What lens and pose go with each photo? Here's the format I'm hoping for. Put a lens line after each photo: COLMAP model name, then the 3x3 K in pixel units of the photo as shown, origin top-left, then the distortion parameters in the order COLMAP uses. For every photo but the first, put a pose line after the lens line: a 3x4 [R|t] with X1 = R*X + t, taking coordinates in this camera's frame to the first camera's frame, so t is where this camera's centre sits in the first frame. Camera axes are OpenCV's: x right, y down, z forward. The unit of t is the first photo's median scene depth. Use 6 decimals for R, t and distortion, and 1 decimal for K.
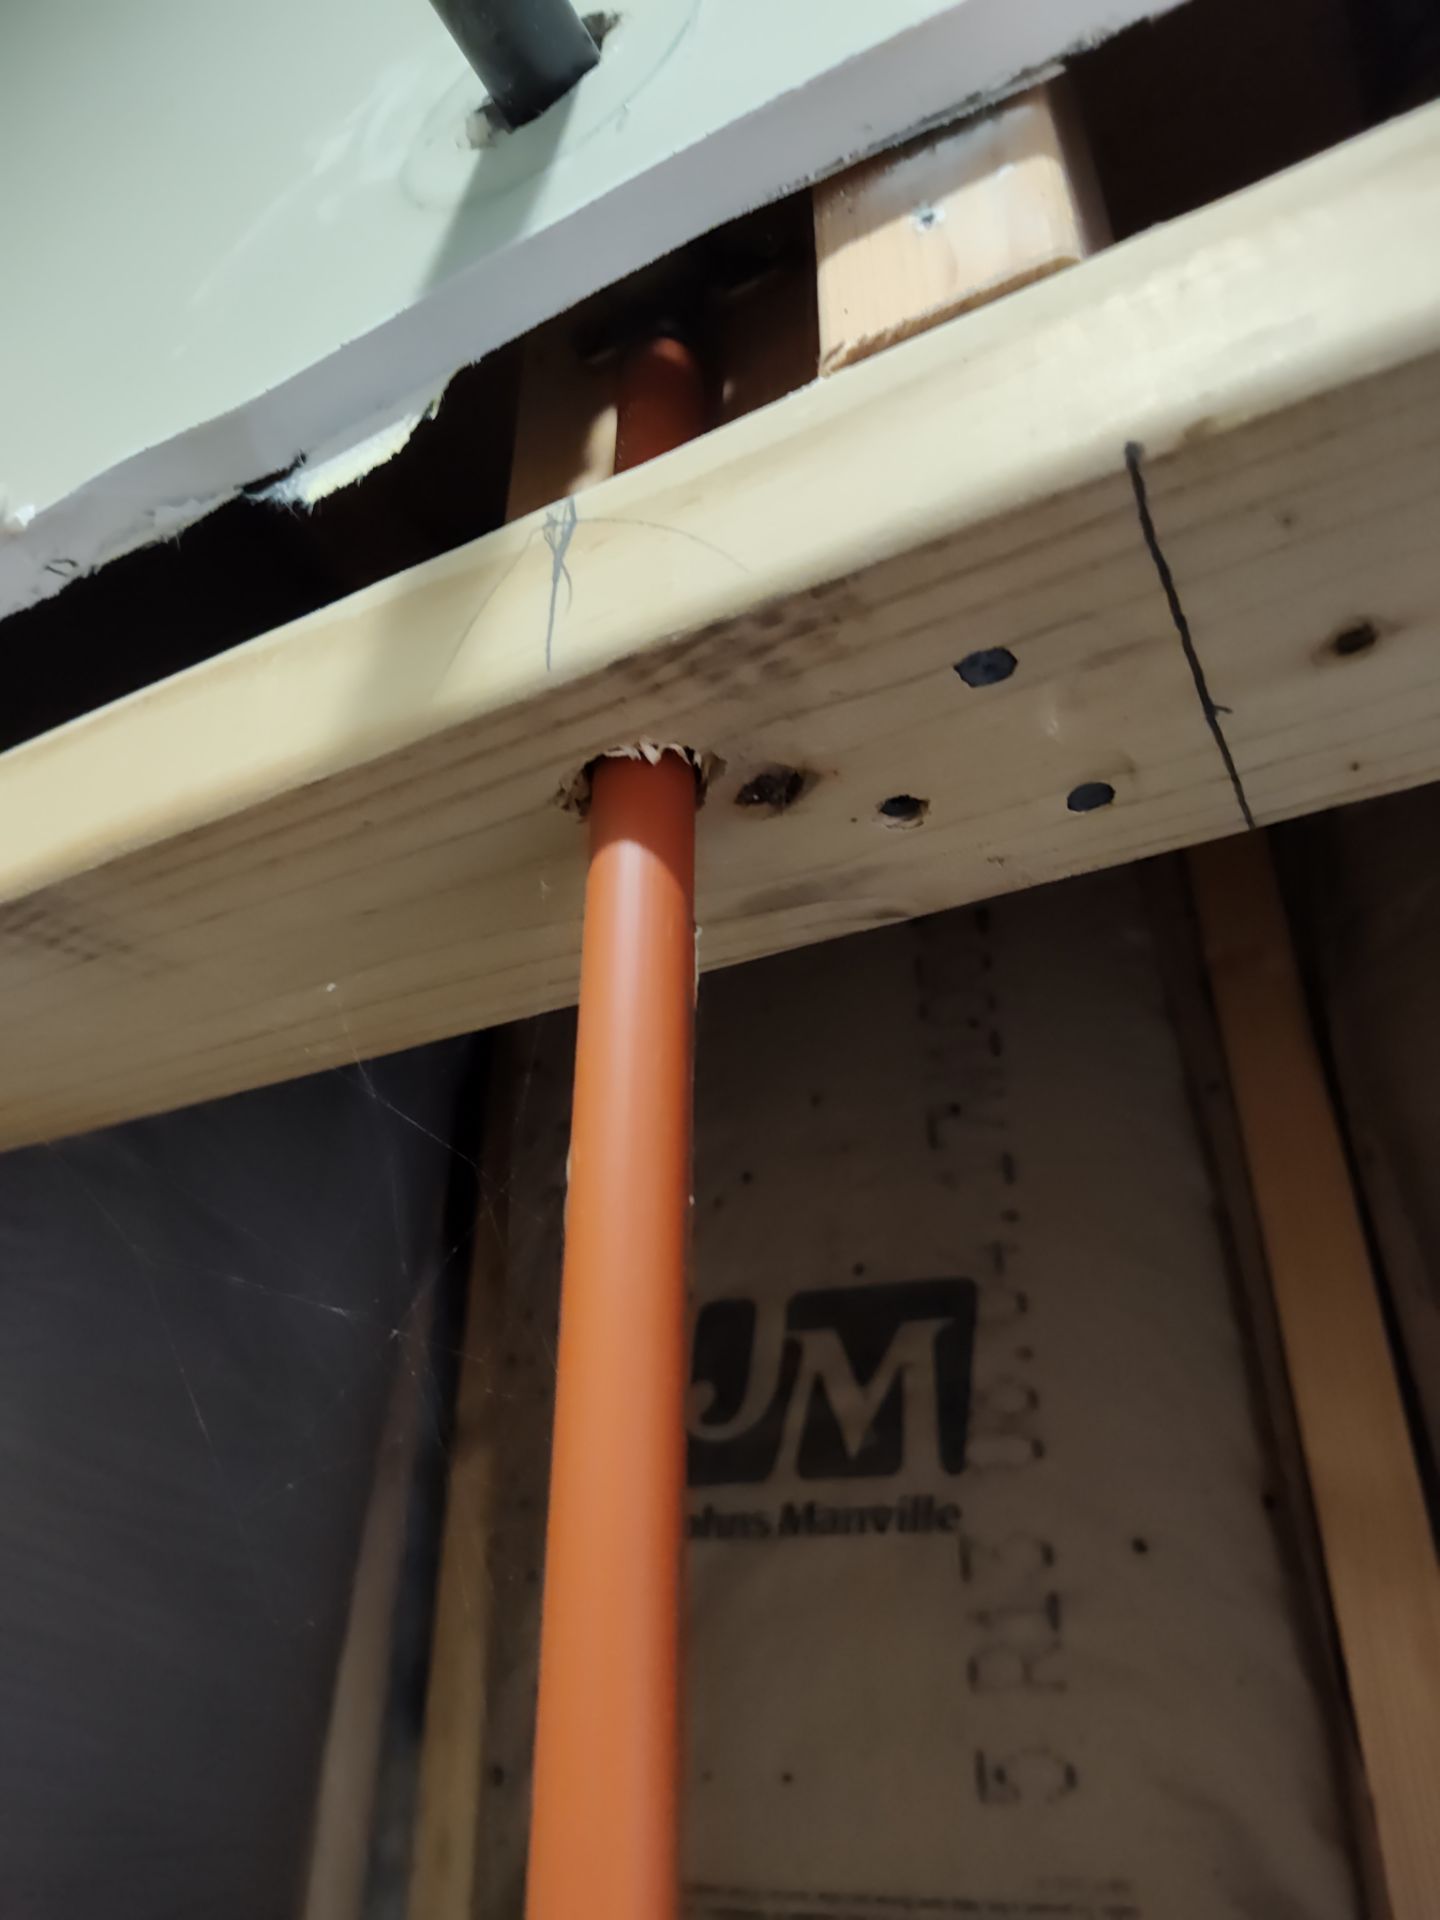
lens RADIAL K [[1282.9, 0, 720.0], [0, 1282.9, 960.0], [0, 0, 1]] dist [0.003422, -0.008190]
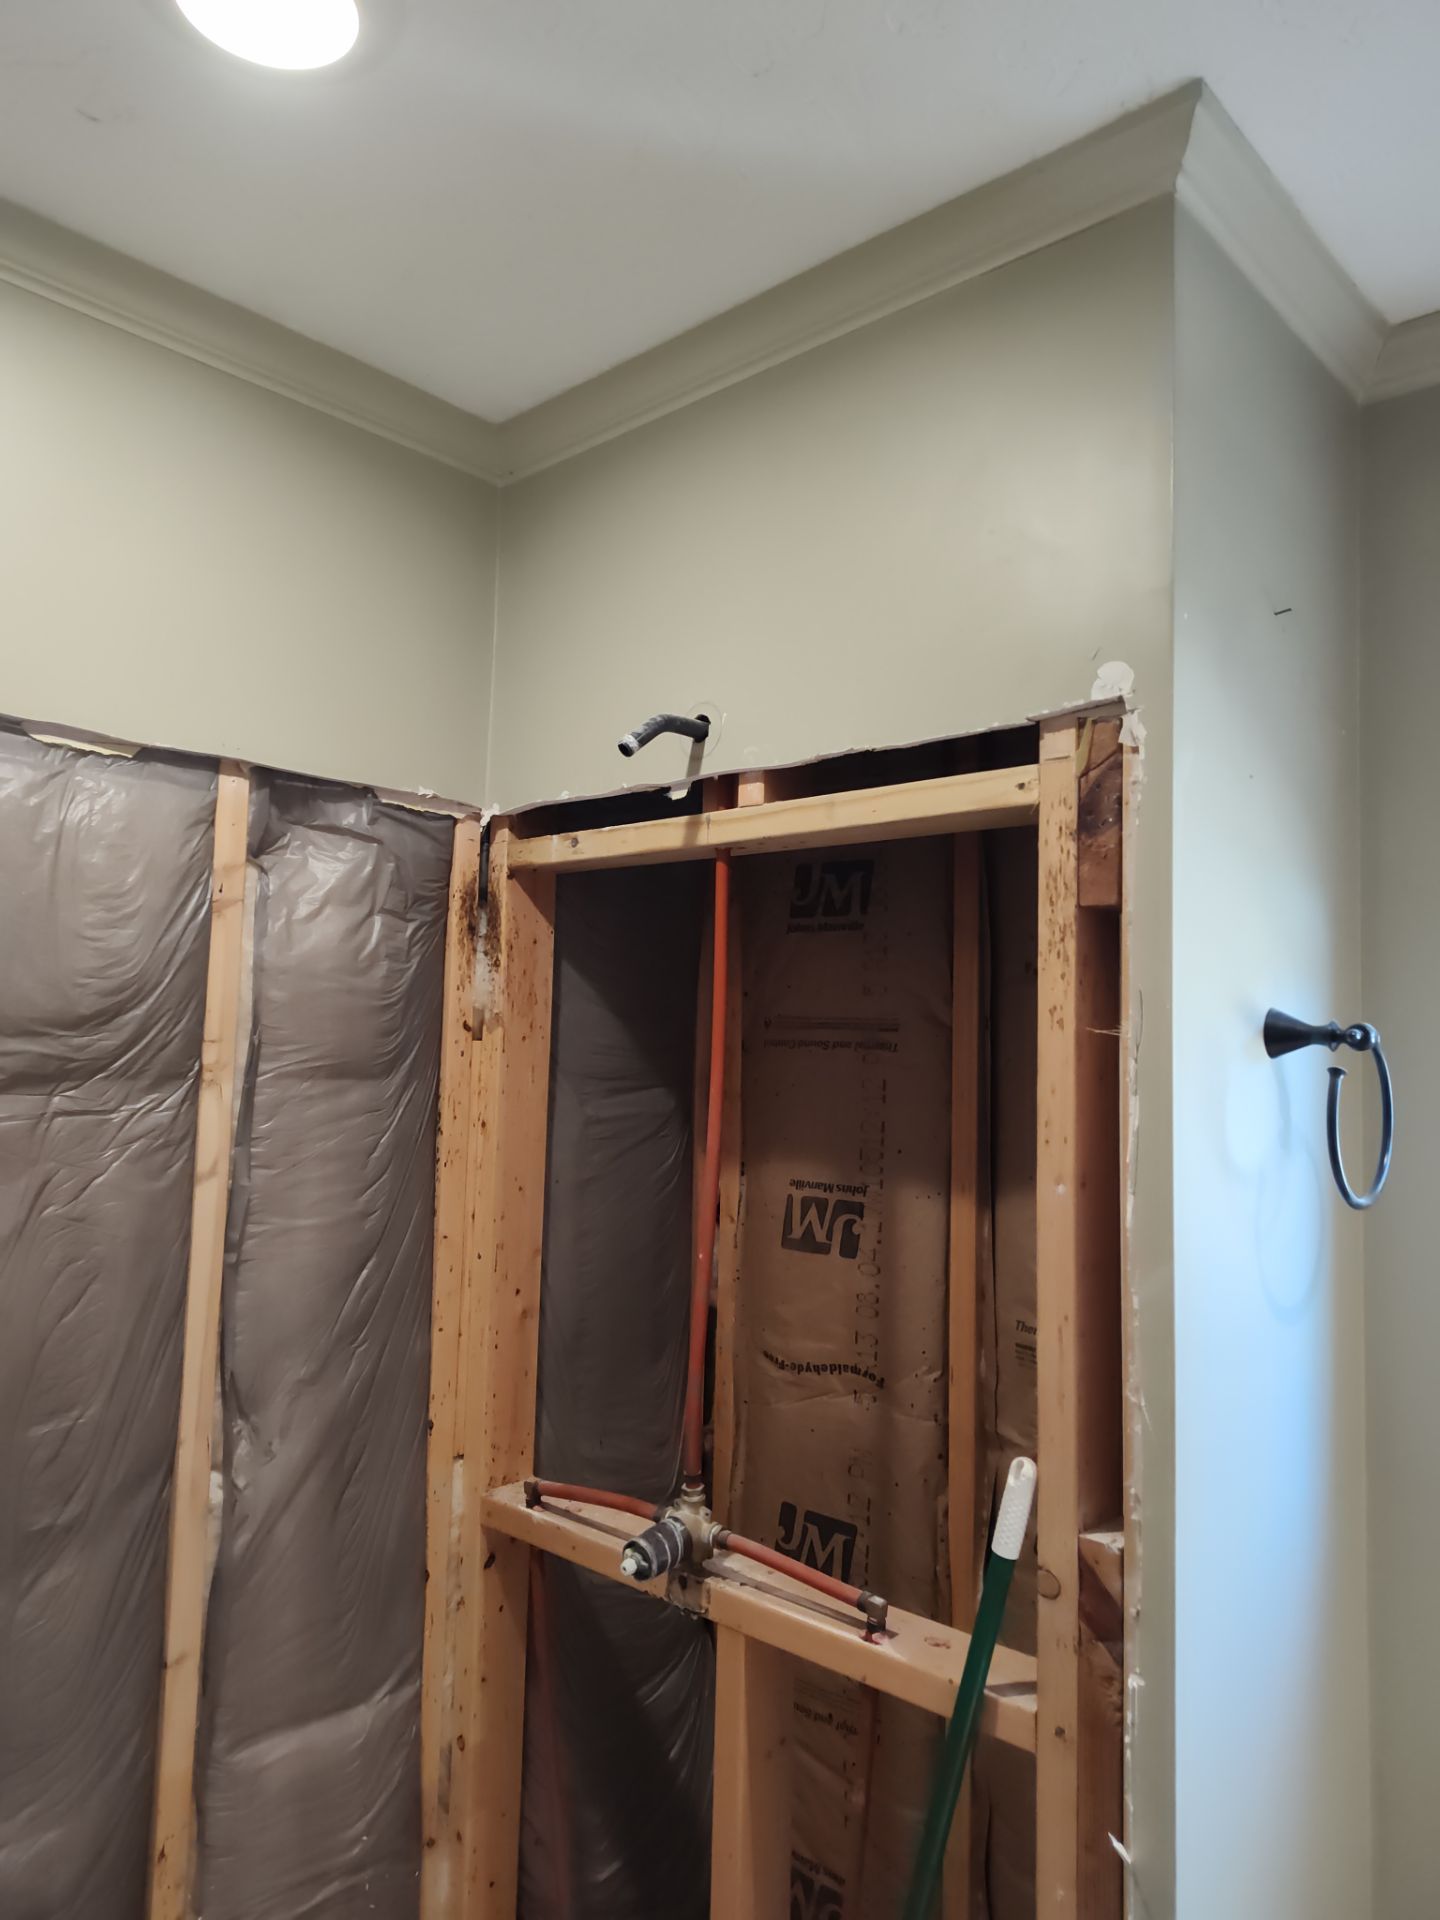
lens RADIAL K [[1282.9, 0, 720.0], [0, 1282.9, 960.0], [0, 0, 1]] dist [0.003422, -0.008190]
pose [[0.970591, -0.004310, -0.240696, 0.626333], [0.114824, 0.887066, 0.447135, -1.067132], [0.211586, -0.461623, 0.861473, -2.088190]]
